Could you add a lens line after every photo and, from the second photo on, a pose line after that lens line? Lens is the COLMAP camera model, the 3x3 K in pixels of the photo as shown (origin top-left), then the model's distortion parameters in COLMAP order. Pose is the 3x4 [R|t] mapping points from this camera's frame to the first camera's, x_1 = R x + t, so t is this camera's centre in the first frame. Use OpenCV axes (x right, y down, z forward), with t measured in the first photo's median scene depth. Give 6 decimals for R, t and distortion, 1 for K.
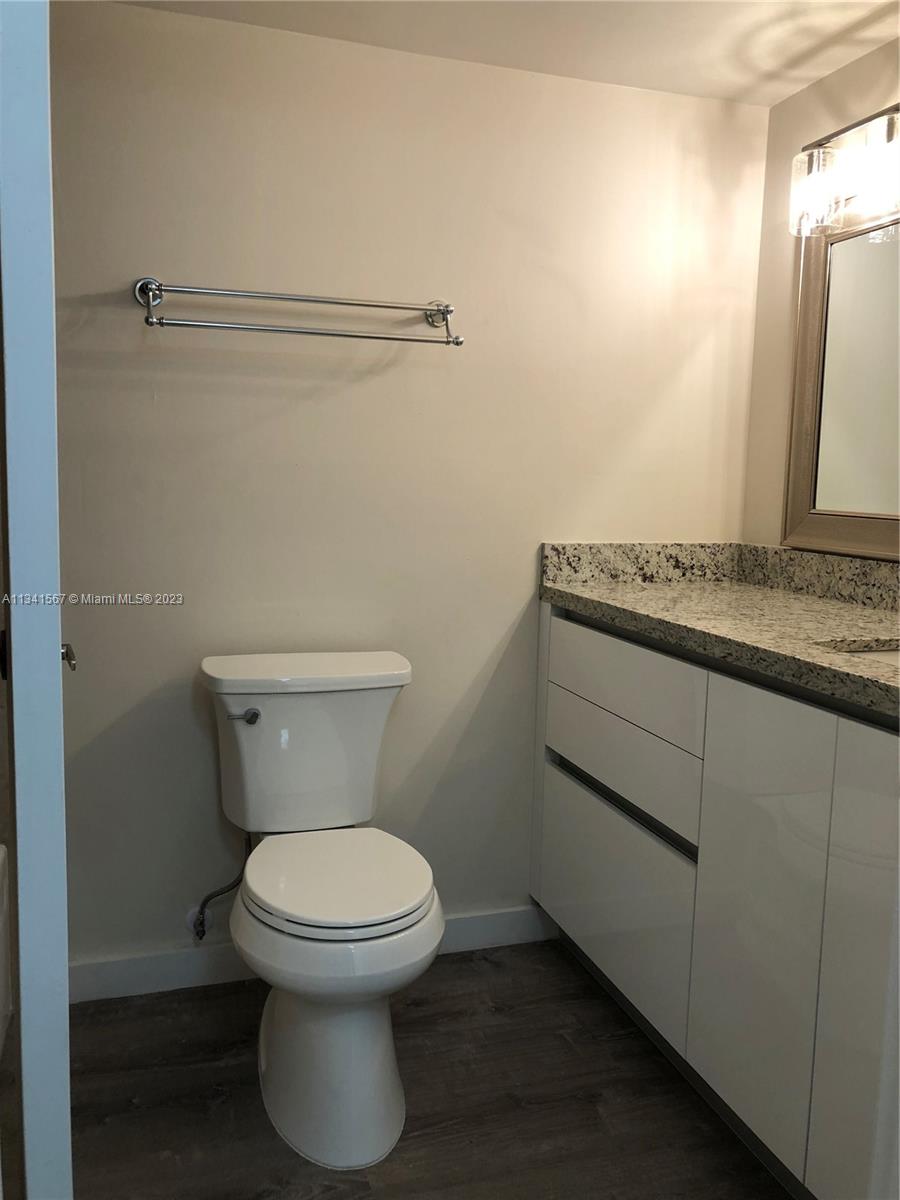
lens RADIAL K [[985.4, 0, 450.0], [0, 985.4, 600.0], [0, 0, 1]] dist [-0.037491, 0.013420]
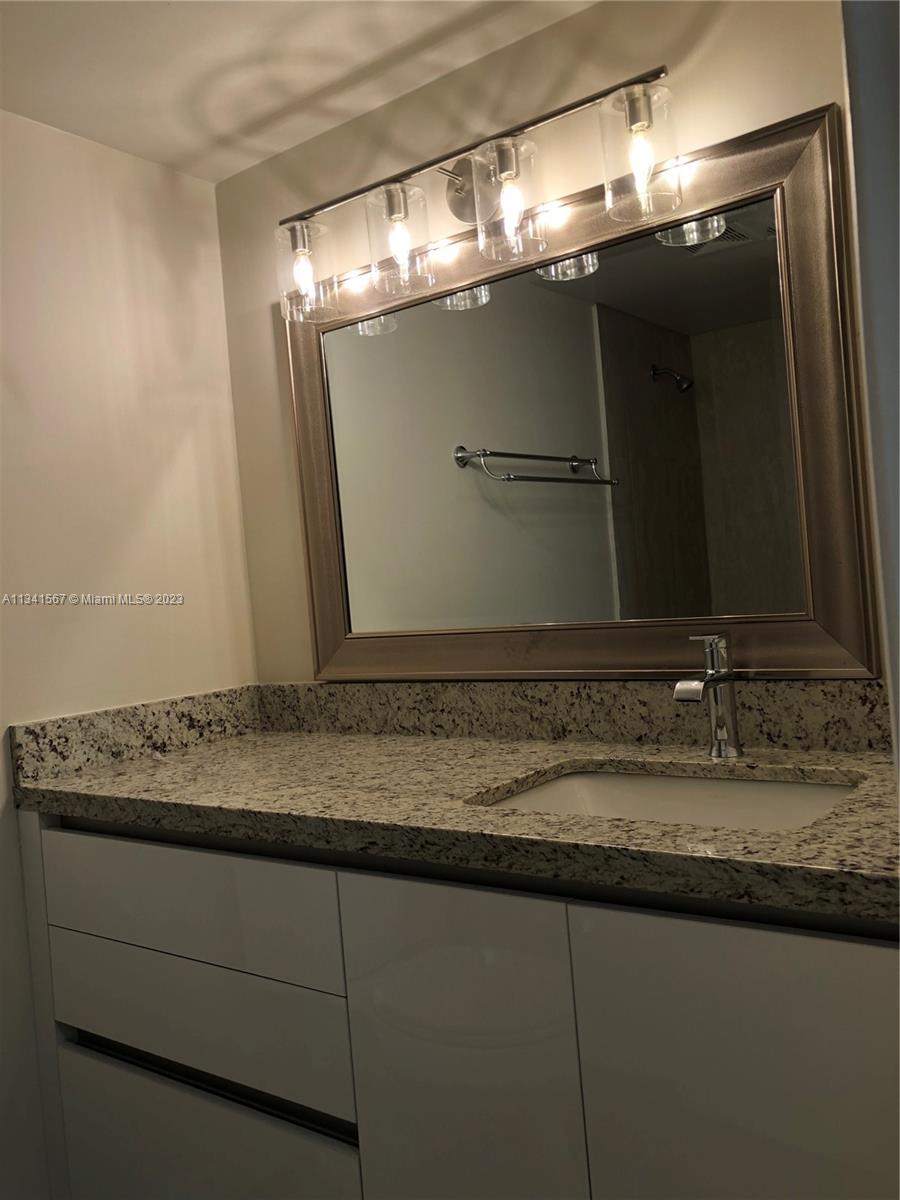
lens RADIAL K [[970.3, 0, 450.0], [0, 970.3, 600.0], [0, 0, 1]] dist [0.004832, 0.000632]
pose [[0.806573, -0.095315, 0.583399, -0.047119], [0.172887, 0.981799, -0.078617, -0.038061], [-0.565288, 0.164273, 0.808371, 0.254497]]
